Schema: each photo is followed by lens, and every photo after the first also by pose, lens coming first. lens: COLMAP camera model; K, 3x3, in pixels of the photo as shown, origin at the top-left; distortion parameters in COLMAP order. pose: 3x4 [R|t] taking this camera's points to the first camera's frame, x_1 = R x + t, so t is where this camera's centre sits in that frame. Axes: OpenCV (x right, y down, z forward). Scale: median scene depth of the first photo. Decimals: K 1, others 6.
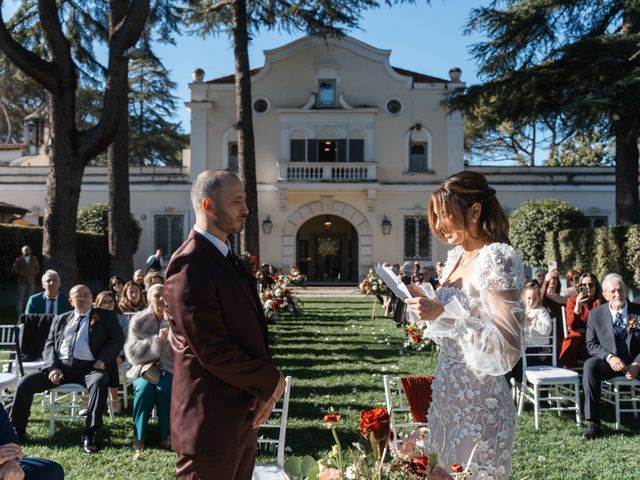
lens RADIAL K [[572.5, 0, 320.0], [0, 572.5, 240.0], [0, 0, 1]] dist [-0.006546, -0.006289]
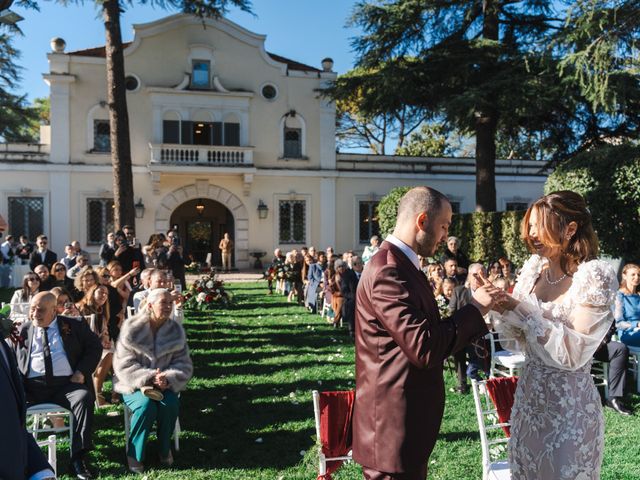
lens RADIAL K [[560.4, 0, 320.0], [0, 560.4, 240.0], [0, 0, 1]] dist [-0.005739, 0.002394]
pose [[0.965782, -0.008769, 0.259209, -0.042827], [0.000313, 0.999467, 0.032645, -0.004373], [-0.259357, -0.031446, 0.965269, 0.013620]]
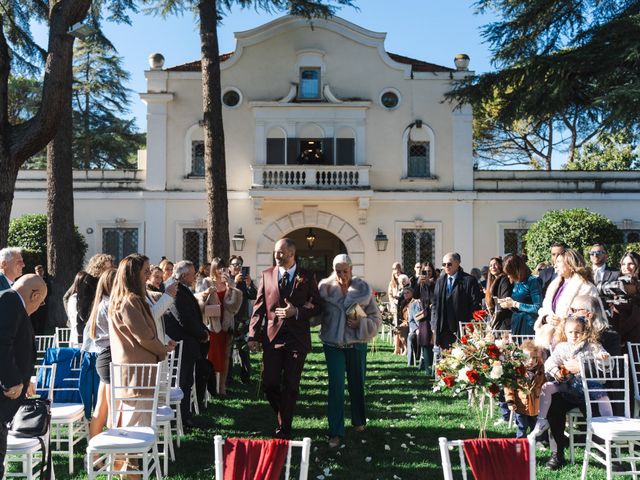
lens RADIAL K [[674.2, 0, 310.1], [0, 674.2, 240.6], [0, 0, 1]] dist [0.004316, 0.005076]
pose [[0.999808, -0.000006, 0.019577, -0.007405], [0.000538, 0.999630, -0.027178, 0.001224], [-0.019570, 0.027183, 0.999439, 0.015522]]
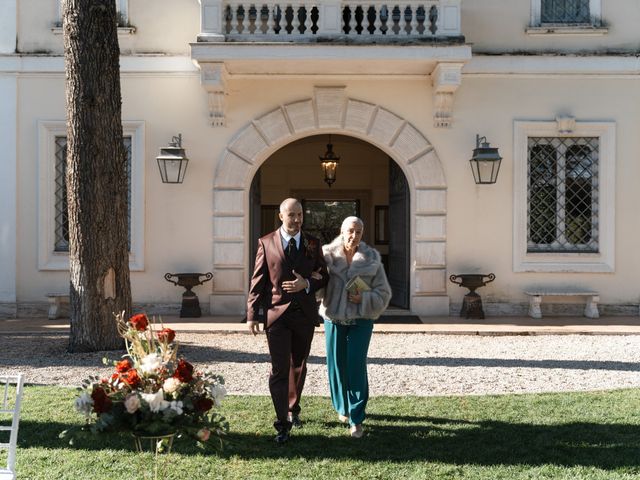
lens RADIAL K [[818.1, 0, 320.0], [0, 818.1, 240.0], [0, 0, 1]] dist [0.007011, -0.026894]
pose [[0.999940, -0.001068, 0.010885, -0.000201], [0.000755, 0.999587, 0.028719, 0.011007], [-0.010911, -0.028709, 0.999528, 0.447319]]
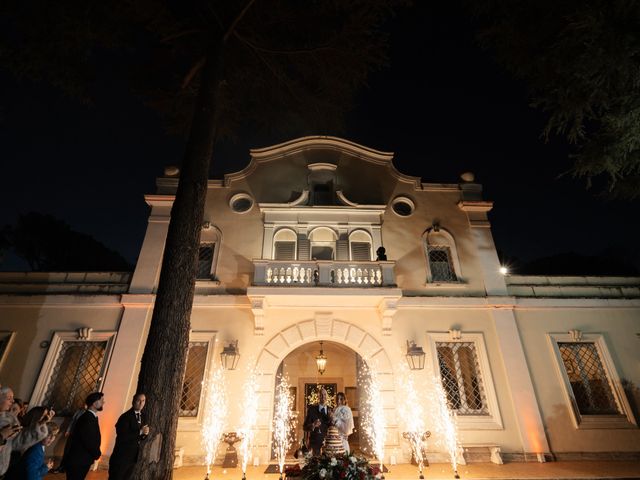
lens RADIAL K [[322.5, 0, 320.0], [0, 322.5, 240.0], [0, 0, 1]] dist [-0.009283, 0.001251]
pose [[0.999212, 0.013891, 0.037190, -0.007628], [0.003731, 0.899787, -0.436313, 0.015229], [-0.039524, 0.436107, 0.899026, 0.607508]]
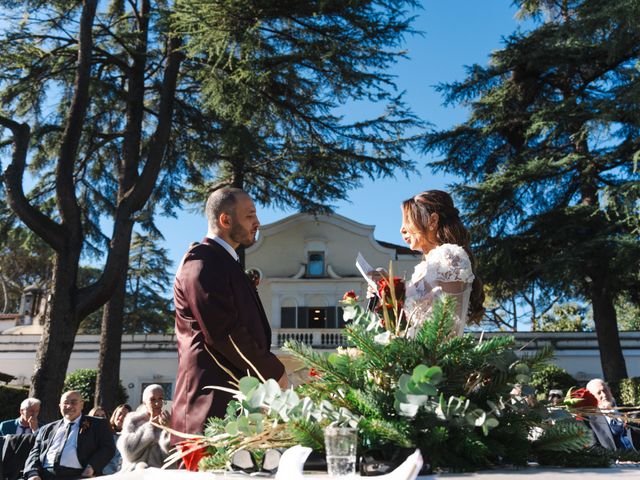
lens RADIAL K [[560.4, 0, 320.0], [0, 560.4, 240.0], [0, 0, 1]] dist [-0.005739, 0.002394]
pose [[0.999774, -0.000907, 0.021246, -0.002785], [0.007481, 0.950230, -0.311460, 0.025147], [-0.019906, 0.311549, 0.950022, -0.002224]]
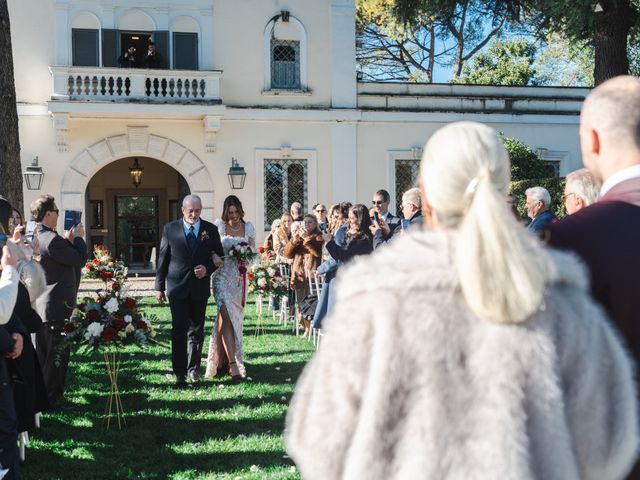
lens RADIAL K [[853.6, 0, 320.0], [0, 853.6, 240.0], [0, 0, 1]] dist [-0.001567, -0.008227]
pose [[0.969076, -0.020060, 0.245945, -0.024649], [0.008477, 0.998808, 0.048064, 0.001071], [-0.246616, -0.044493, 0.968091, 0.082142]]
